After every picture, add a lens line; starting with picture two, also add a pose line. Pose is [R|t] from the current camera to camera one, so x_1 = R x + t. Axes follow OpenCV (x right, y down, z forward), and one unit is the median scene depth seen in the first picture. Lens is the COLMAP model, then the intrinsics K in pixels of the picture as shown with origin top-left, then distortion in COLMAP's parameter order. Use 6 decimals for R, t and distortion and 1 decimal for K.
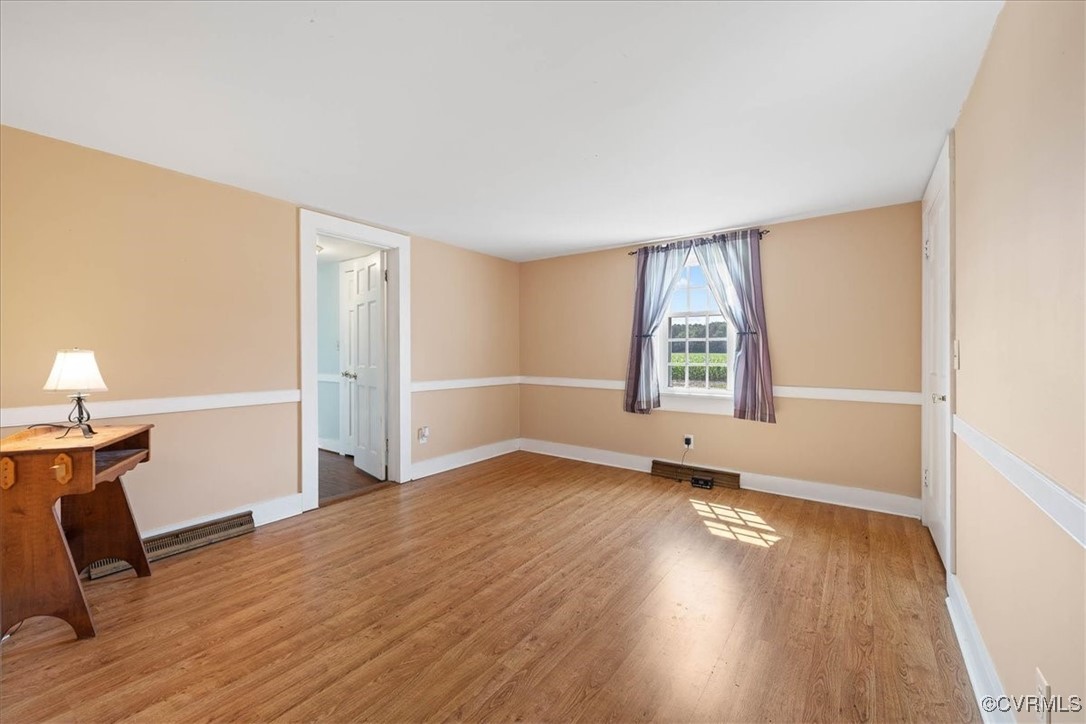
lens RADIAL K [[449.1, 0, 543.0], [0, 449.1, 362.0], [0, 0, 1]] dist [-0.000692, -0.000216]
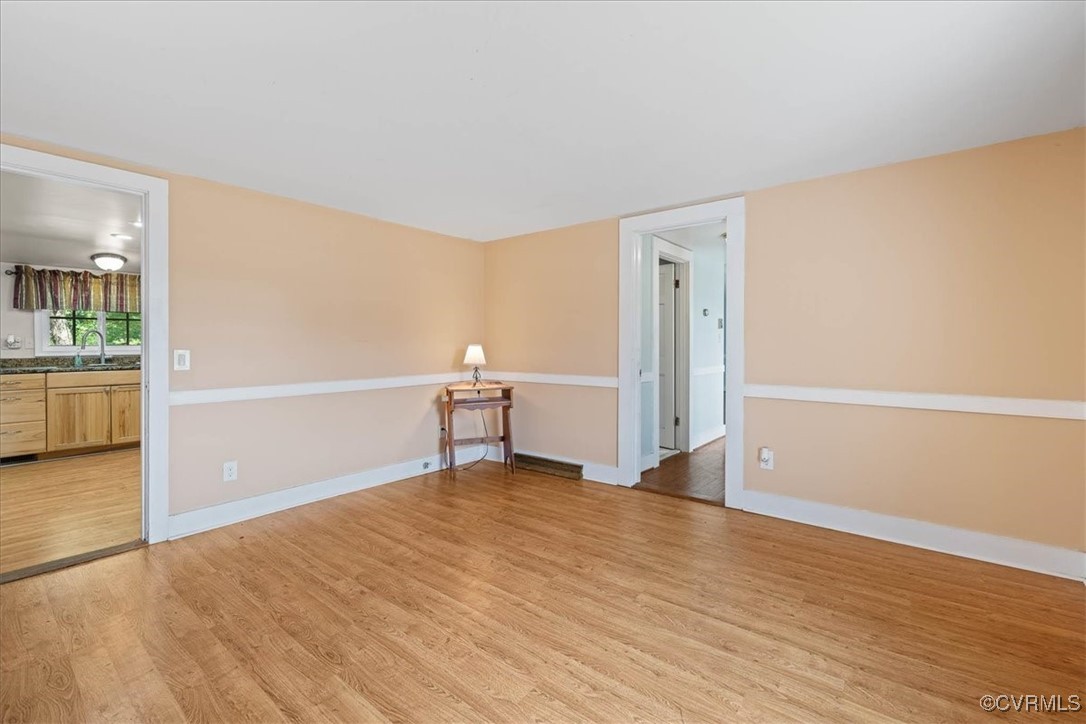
lens RADIAL K [[461.6, 0, 540.5], [0, 461.6, 352.3], [0, 0, 1]] dist [-0.000828, -0.000391]
pose [[-0.054087, 0.015306, -0.998419, 0.732994], [-0.019614, 0.999673, 0.016388, -0.021697], [0.998344, 0.020469, -0.053769, 0.974158]]
